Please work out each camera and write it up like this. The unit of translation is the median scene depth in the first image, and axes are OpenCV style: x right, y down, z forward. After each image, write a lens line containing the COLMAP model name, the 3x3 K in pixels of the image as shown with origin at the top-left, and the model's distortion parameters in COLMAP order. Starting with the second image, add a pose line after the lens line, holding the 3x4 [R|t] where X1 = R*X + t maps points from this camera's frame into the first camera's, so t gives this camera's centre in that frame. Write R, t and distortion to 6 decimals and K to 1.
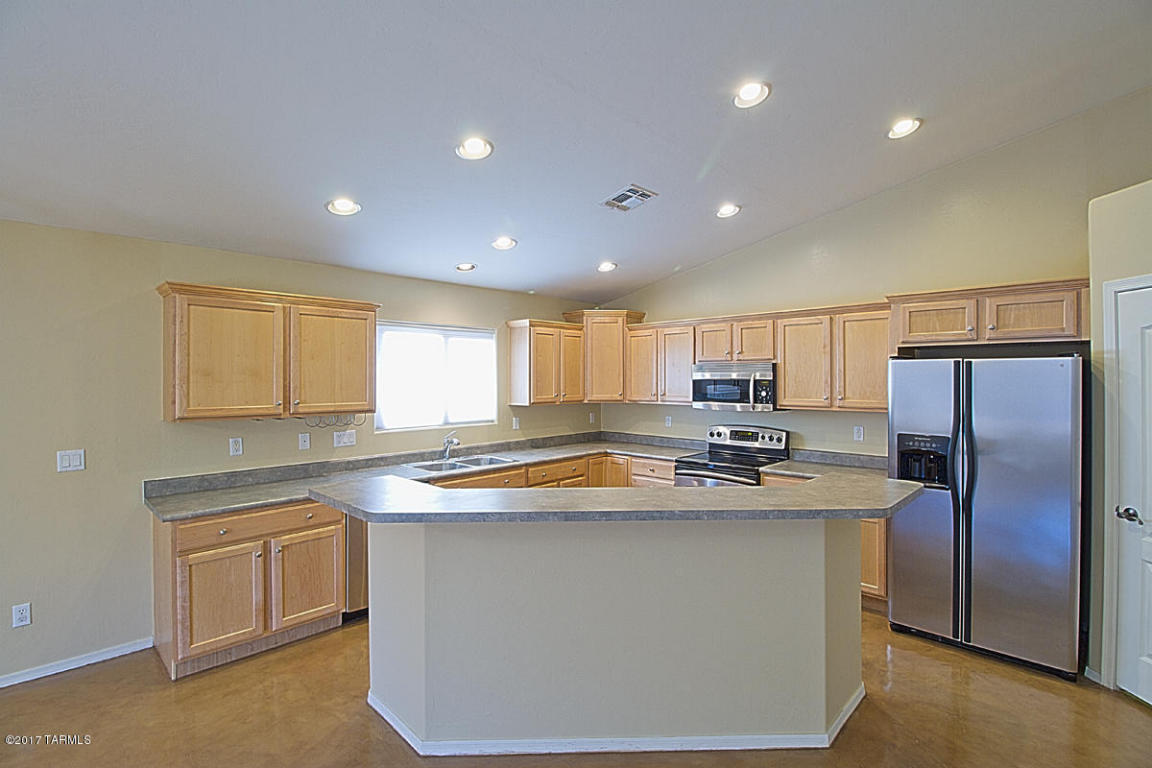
lens RADIAL K [[530.4, 0, 577.6], [0, 530.4, 379.4], [0, 0, 1]] dist [0.001735, -0.015487]
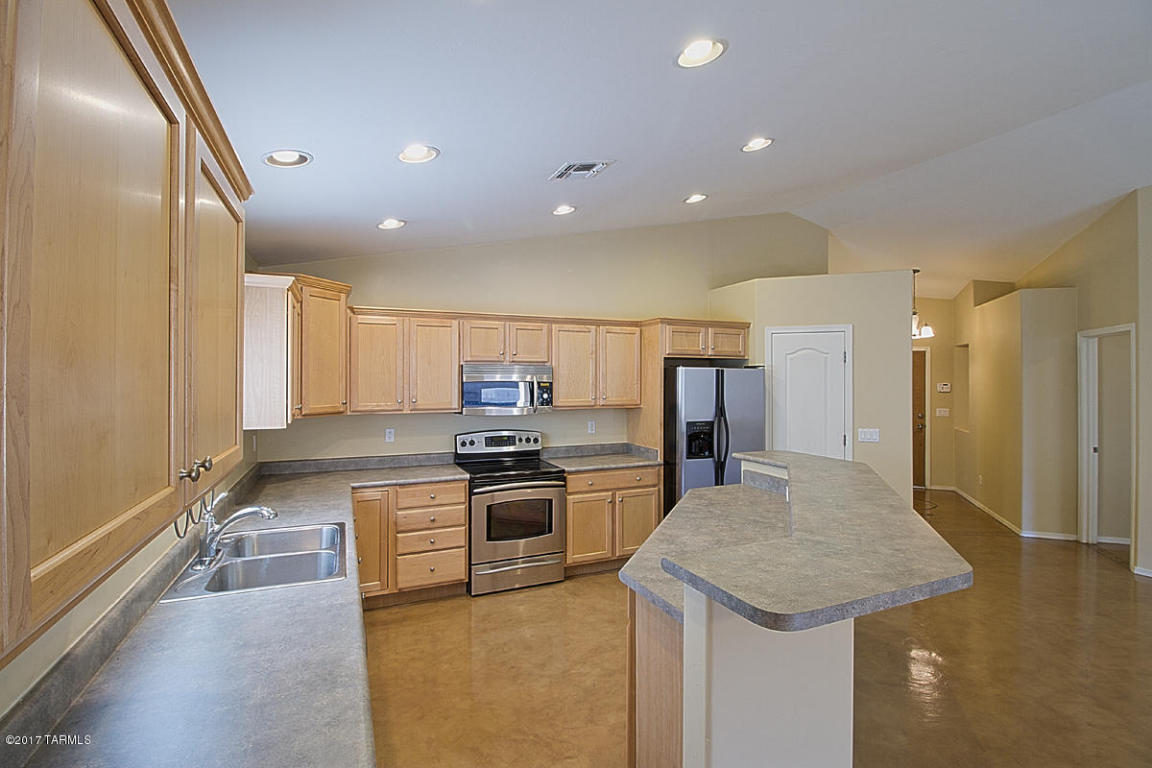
lens RADIAL K [[530.4, 0, 577.6], [0, 530.4, 379.4], [0, 0, 1]] dist [0.001735, -0.015487]
pose [[0.371952, 0.002775, 0.928248, -0.562423], [-0.000517, 0.999996, -0.002782, -0.001278], [-0.928252, 0.000555, 0.371952, 0.566352]]
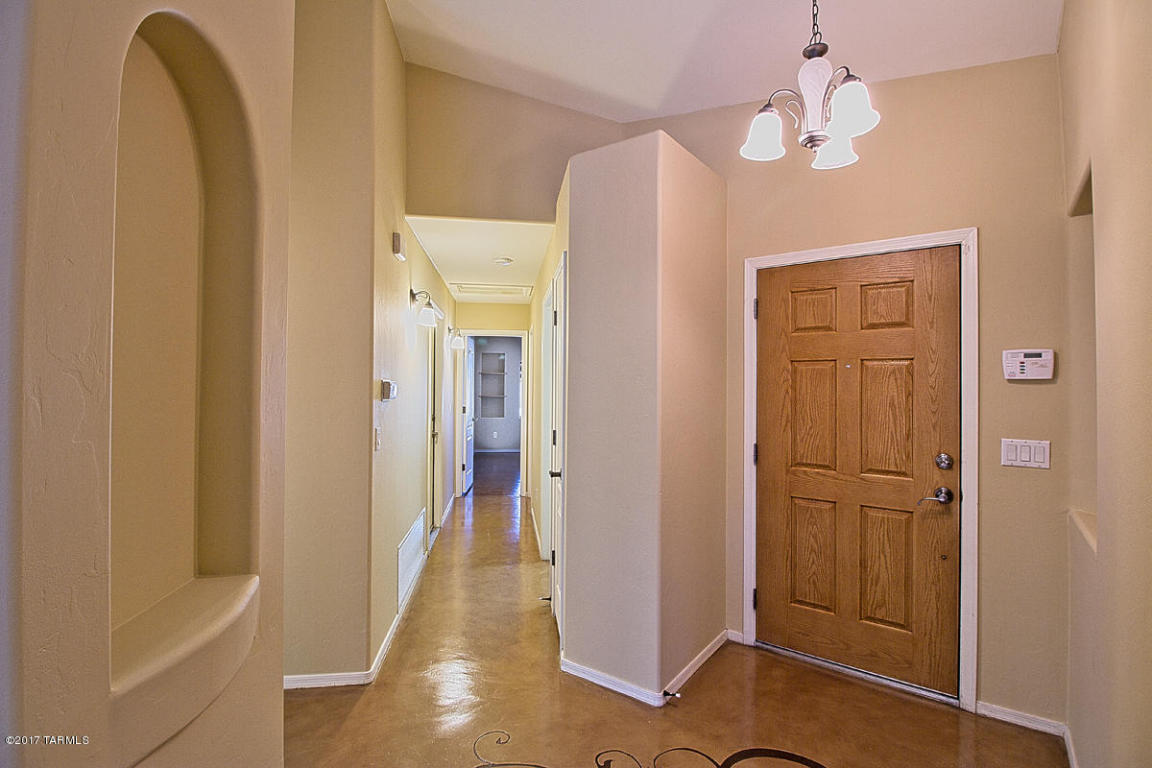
lens RADIAL K [[530.4, 0, 577.6], [0, 530.4, 379.4], [0, 0, 1]] dist [0.001735, -0.015487]
pose [[0.617973, 0.013740, 0.786080, 0.875055], [-0.006300, 0.999902, -0.012525, 0.042807], [-0.786174, 0.002788, 0.617998, 0.116508]]
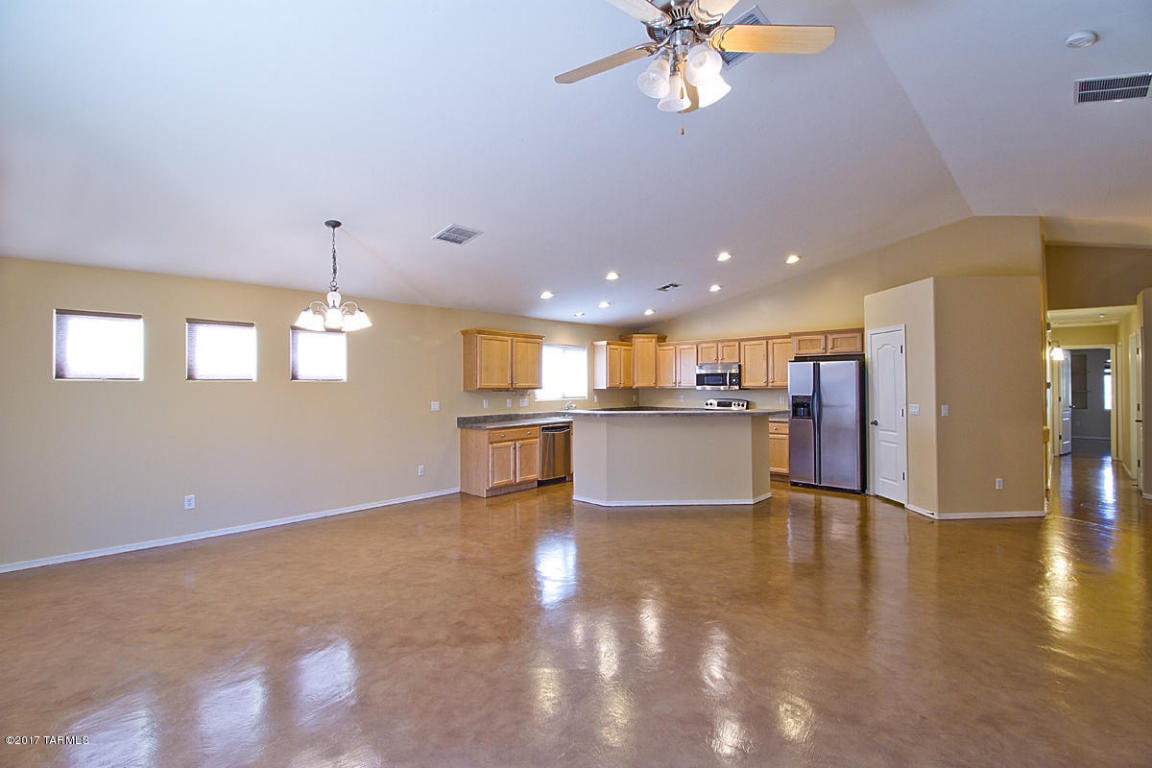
lens RADIAL K [[530.4, 0, 577.6], [0, 530.4, 379.4], [0, 0, 1]] dist [0.001735, -0.015487]
pose [[0.999760, -0.003256, 0.021647, -0.257265], [0.003485, 0.999938, -0.010593, 0.041419], [-0.021611, 0.010666, 0.999710, -0.906926]]
